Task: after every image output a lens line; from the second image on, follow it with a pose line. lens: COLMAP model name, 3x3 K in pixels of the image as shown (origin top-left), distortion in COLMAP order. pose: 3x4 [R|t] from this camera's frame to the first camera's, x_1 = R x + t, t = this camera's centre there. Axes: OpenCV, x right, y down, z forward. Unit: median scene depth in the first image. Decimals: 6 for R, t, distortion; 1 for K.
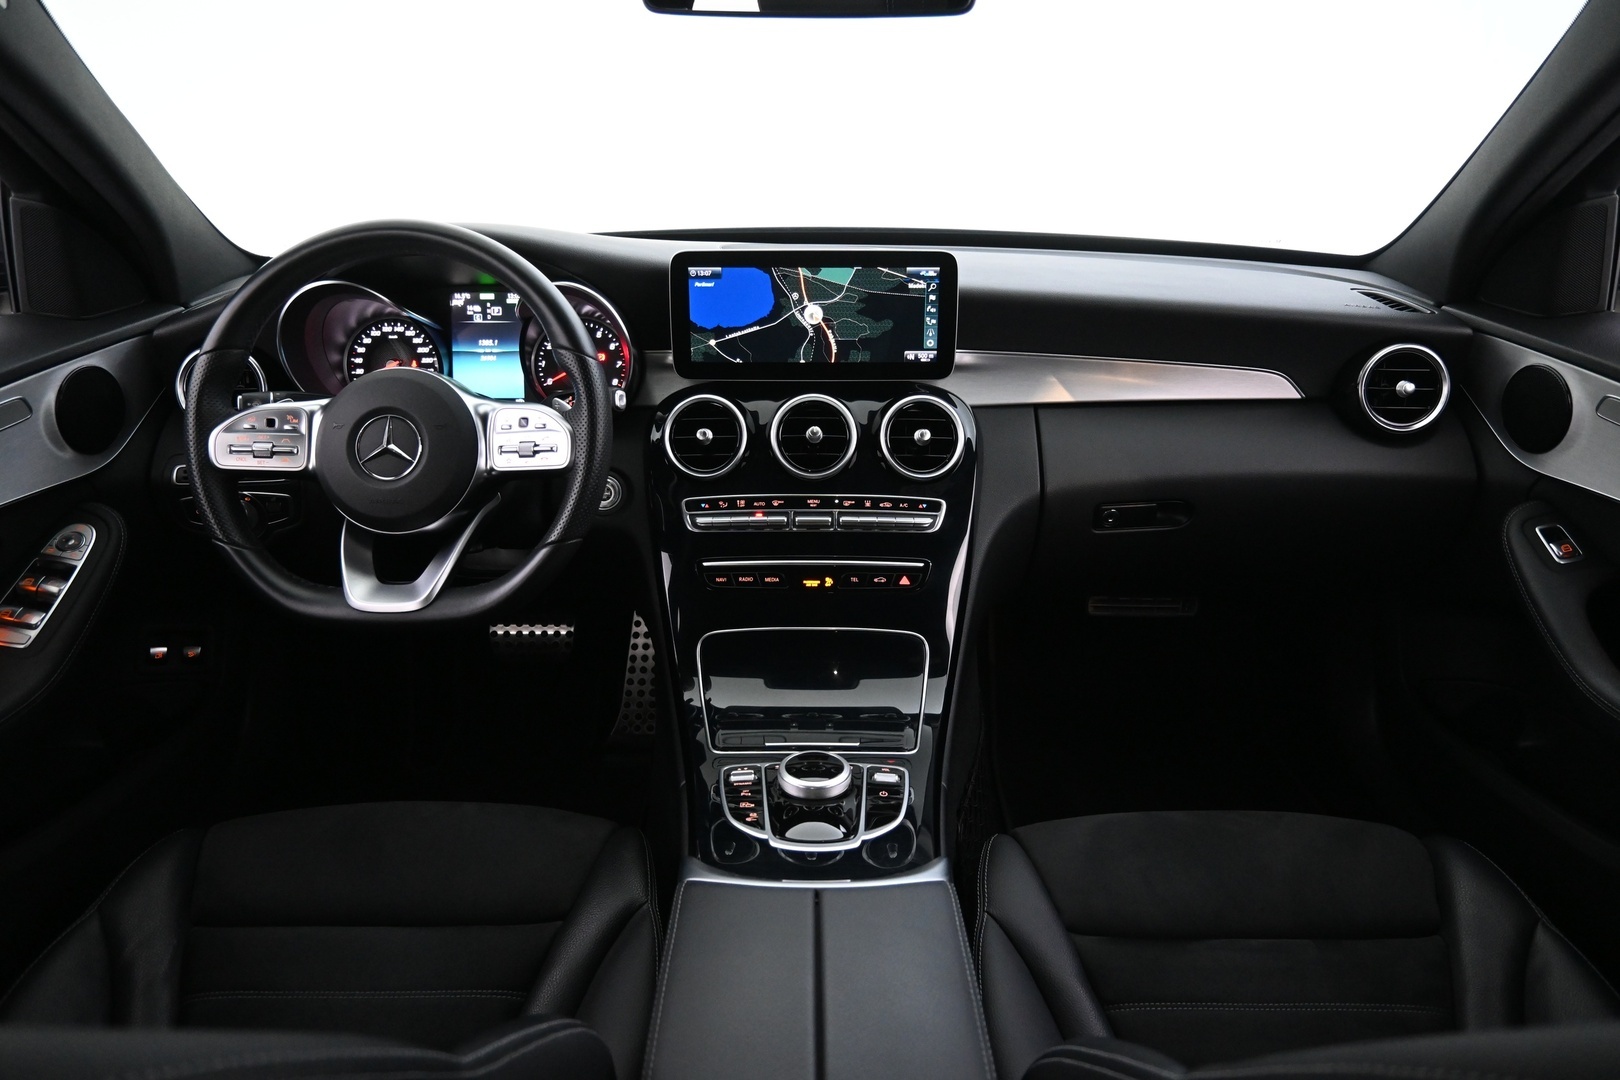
lens RADIAL K [[1140.3, 0, 799.7], [0, 1140.3, 513.3], [0, 0, 1]] dist [-0.007414, -0.008999]
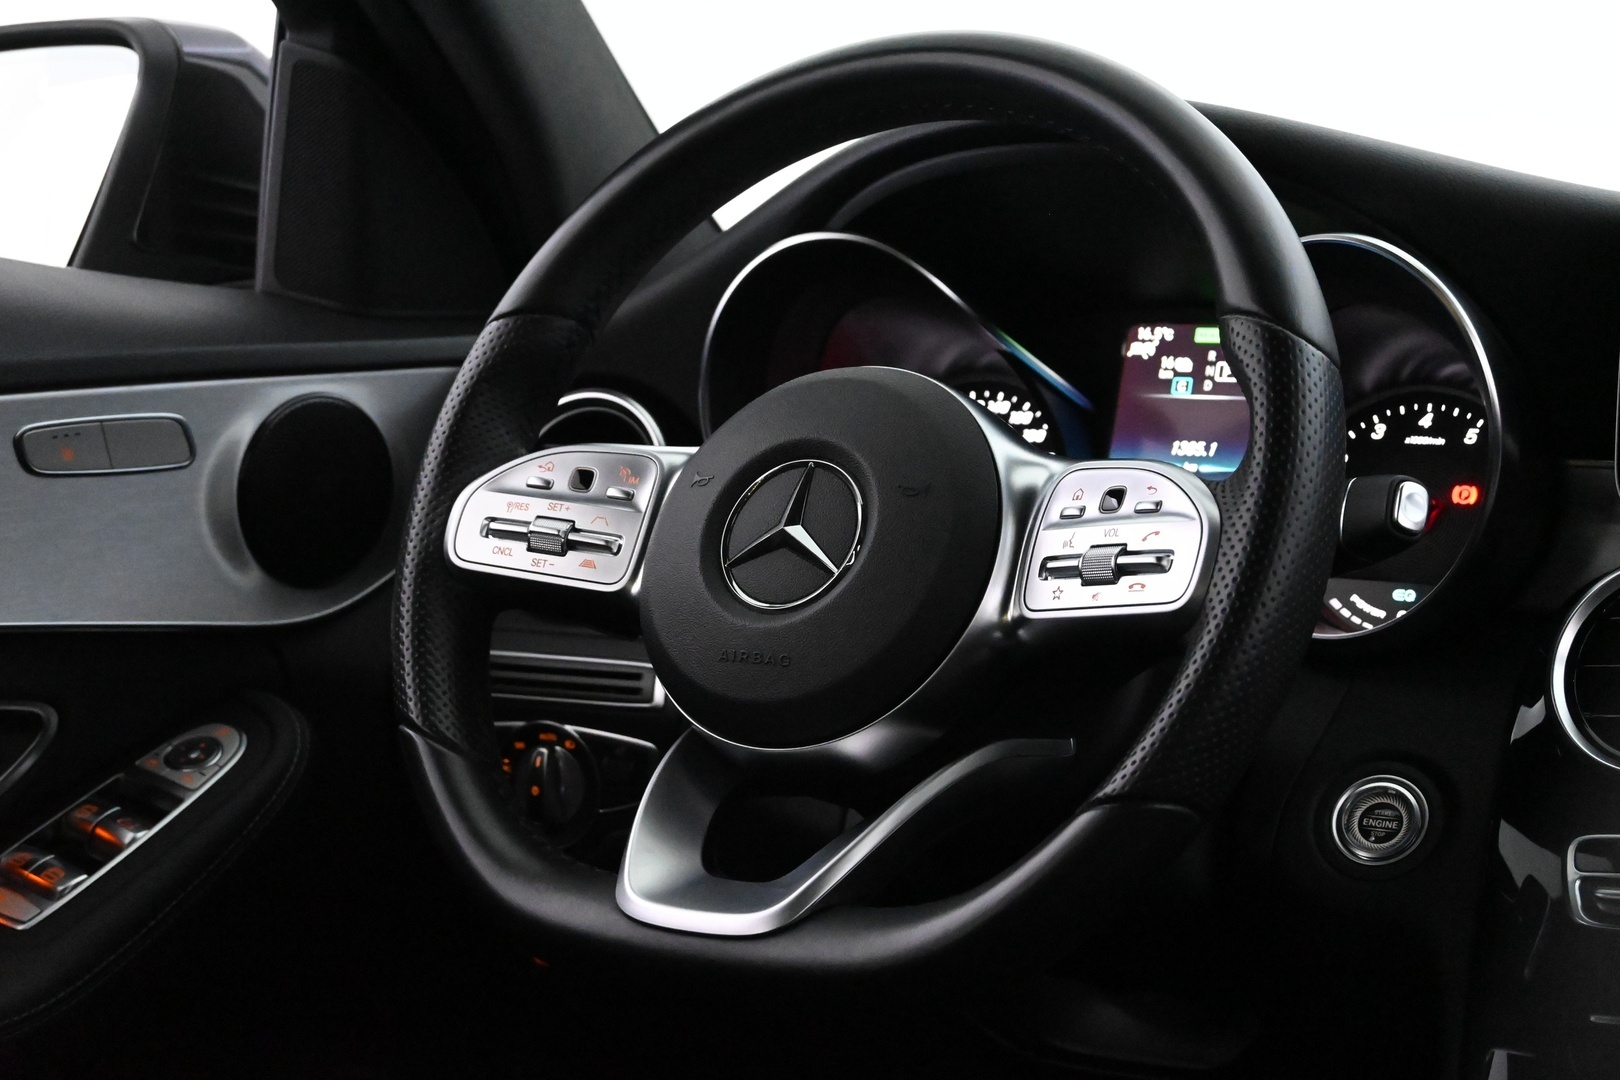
lens RADIAL K [[3064.9, 0, 813.7], [0, 3064.9, 541.3], [0, 0, 1]] dist [0.019715, 0.000000]
pose [[0.834979, 0.049168, -0.548081, 0.209824], [-0.226602, 0.938355, -0.261039, 0.199002], [0.501460, 0.342158, 0.794648, 0.131422]]
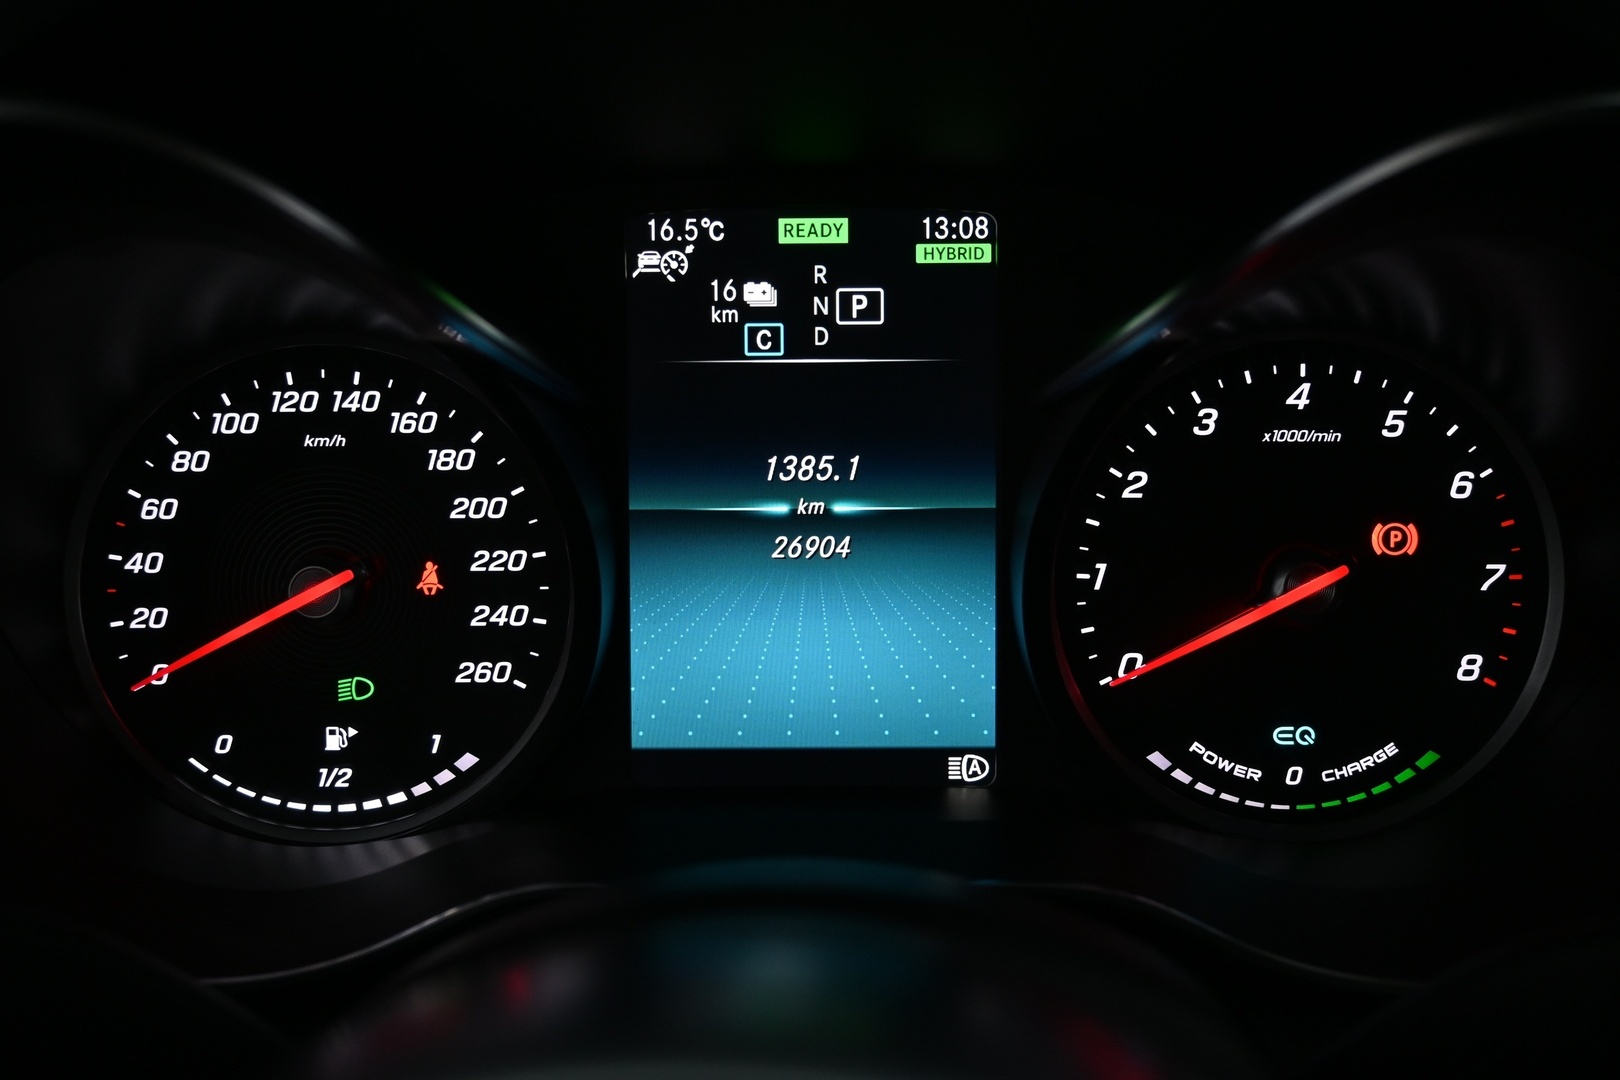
lens RADIAL K [[1701.4, 0, 812.9], [0, 1701.4, 539.1], [0, 0, 1]] dist [-0.004297, 0.000000]
pose [[0.999975, -0.004001, -0.005759, -0.299595], [0.003710, 0.998764, -0.049555, -0.135951], [0.005950, 0.049533, 0.998755, 0.783906]]
